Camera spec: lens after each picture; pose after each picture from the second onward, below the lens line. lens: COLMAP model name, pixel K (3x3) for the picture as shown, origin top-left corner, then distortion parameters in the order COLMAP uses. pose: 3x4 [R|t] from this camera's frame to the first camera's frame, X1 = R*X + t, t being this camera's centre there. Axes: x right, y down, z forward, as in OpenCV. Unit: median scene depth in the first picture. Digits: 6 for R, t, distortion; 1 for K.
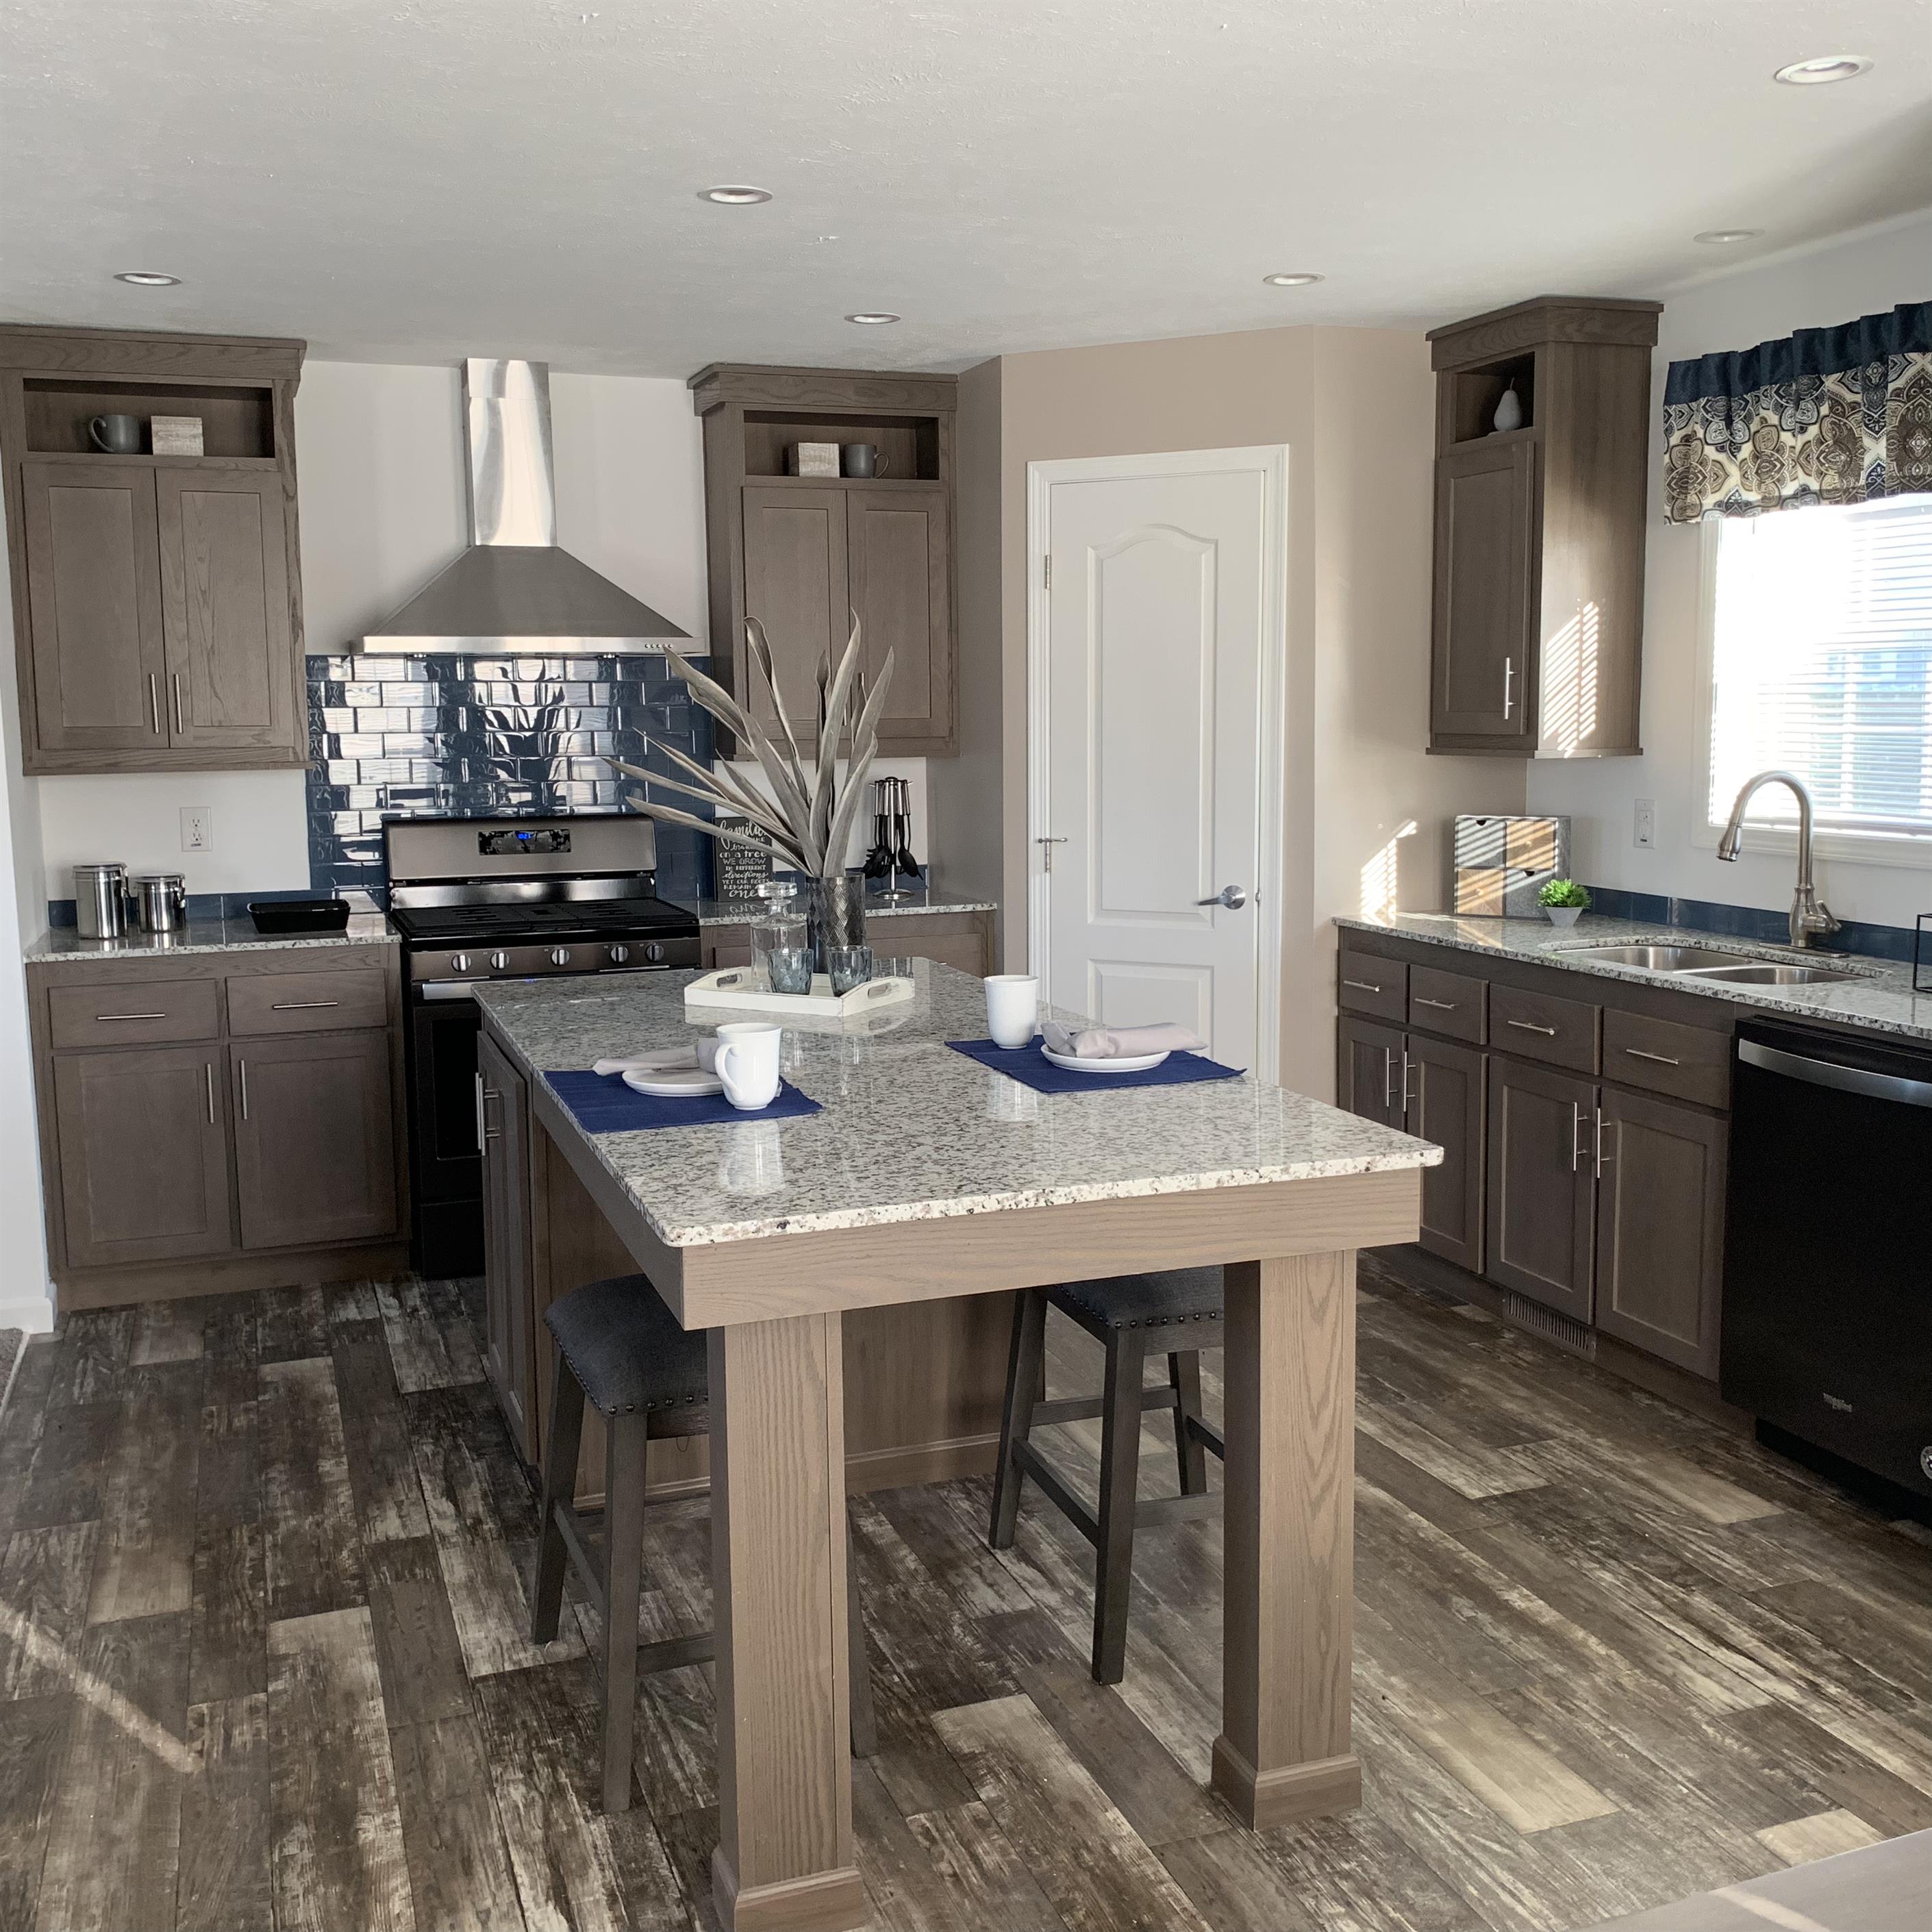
lens RADIAL K [[1956.1, 0, 966.0], [0, 1956.1, 966.0], [0, 0, 1]] dist [0.029207, -0.010734]
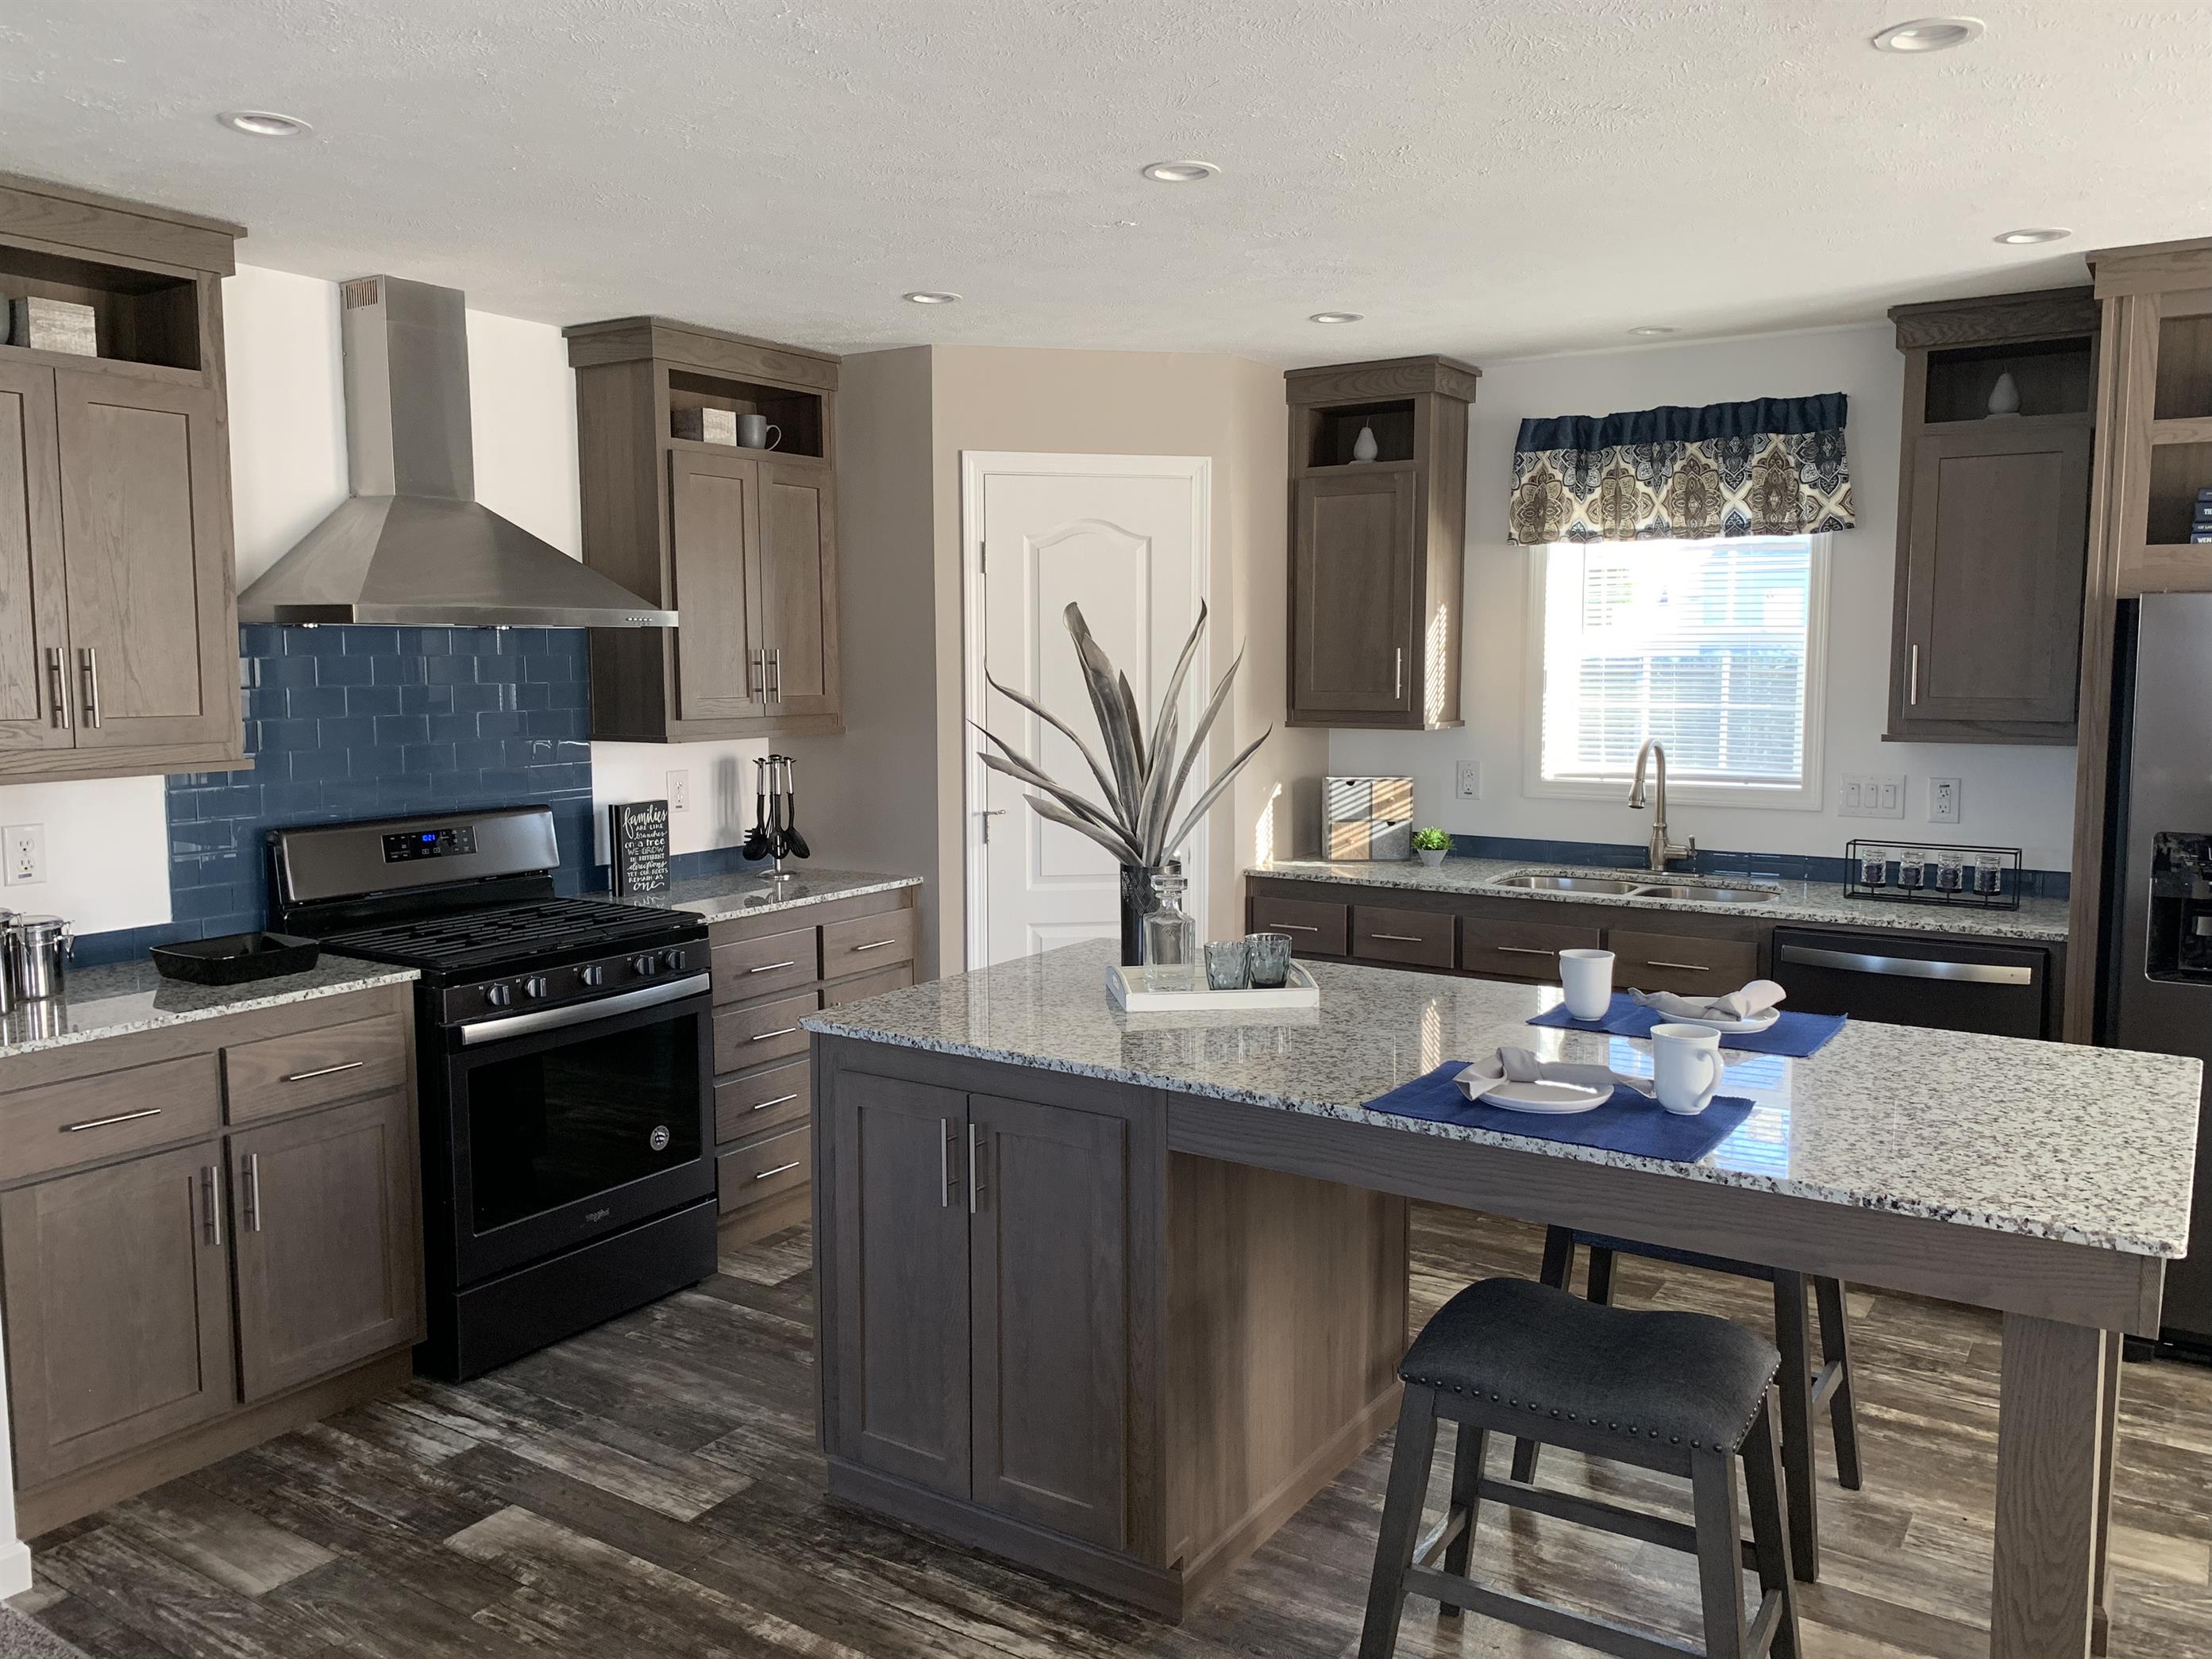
lens RADIAL K [[1682.6, 0, 1102.3], [0, 1682.6, 843.4], [0, 0, 1]] dist [0.071956, -0.081765]
pose [[0.805935, -0.058554, 0.589101, -0.481060], [0.071985, 0.997405, 0.000657, -0.048959], [-0.587611, 0.041877, 0.808059, 0.263325]]
